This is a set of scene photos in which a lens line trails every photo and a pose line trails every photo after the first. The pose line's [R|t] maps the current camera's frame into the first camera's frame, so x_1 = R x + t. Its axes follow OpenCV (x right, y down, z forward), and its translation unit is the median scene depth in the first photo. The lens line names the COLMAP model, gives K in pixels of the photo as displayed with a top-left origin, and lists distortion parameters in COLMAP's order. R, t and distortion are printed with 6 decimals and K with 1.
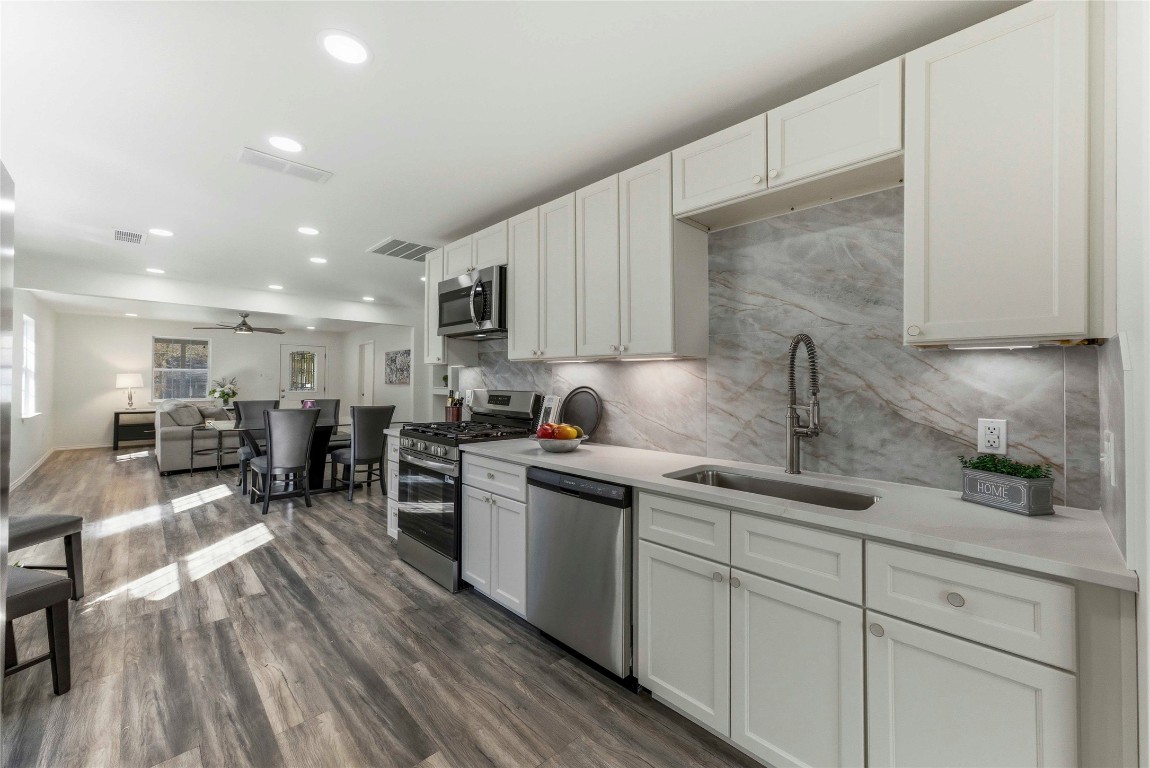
lens RADIAL K [[446.5, 0, 564.4], [0, 446.5, 376.4], [0, 0, 1]] dist [0.003409, 0.000393]
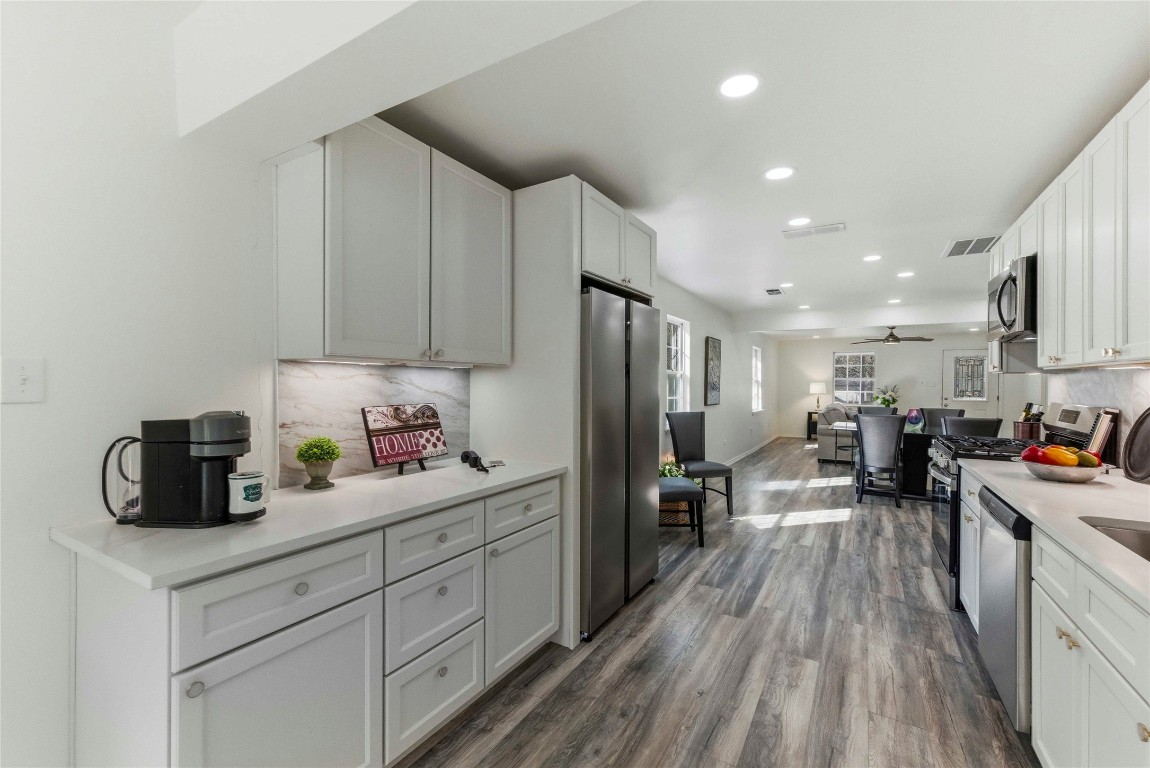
lens RADIAL K [[477.7, 0, 591.3], [0, 477.7, 386.2], [0, 0, 1]] dist [0.006022, 0.000425]
pose [[0.289606, -0.001113, -0.957145, 0.522944], [0.008510, 0.999963, 0.001413, -0.011382], [0.957108, -0.008555, 0.289604, -0.051420]]
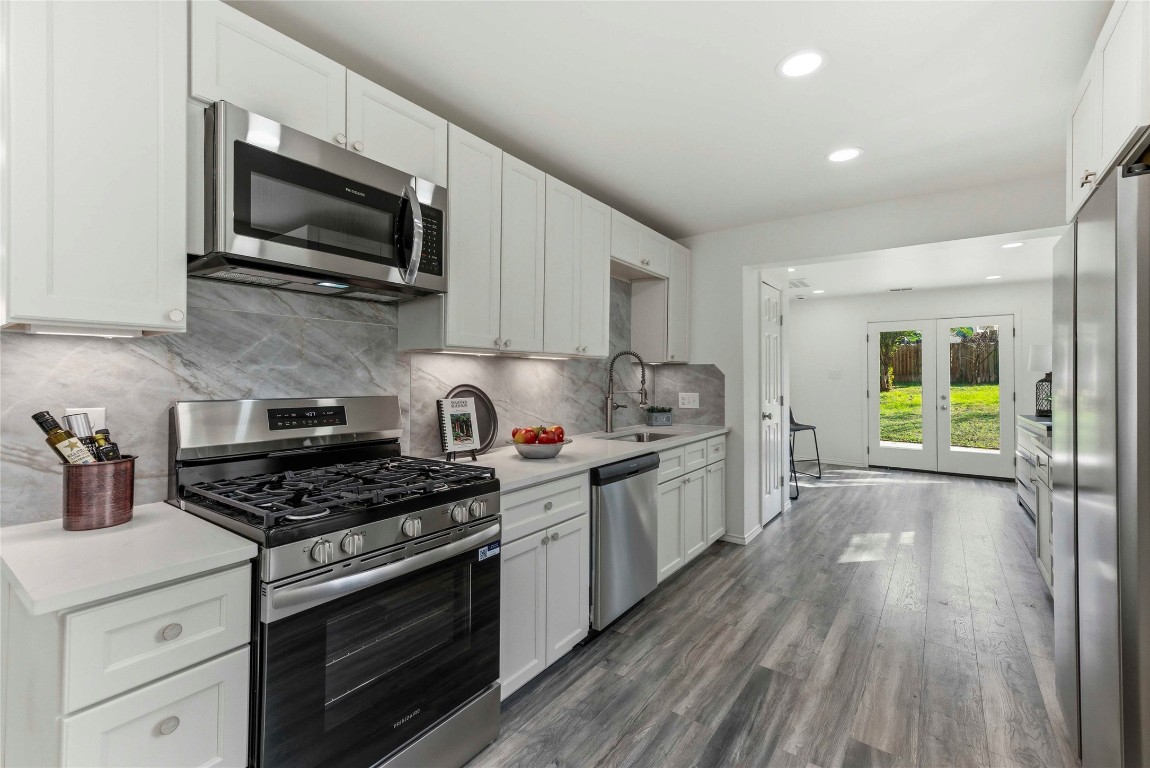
lens RADIAL K [[506.4, 0, 574.0], [0, 506.4, 367.8], [0, 0, 1]] dist [0.002413, 0.000362]
pose [[-0.179056, 0.009464, 0.983793, -0.923175], [-0.015494, 0.999803, -0.012438, 0.000204], [-0.983717, -0.017470, -0.178874, 1.016537]]
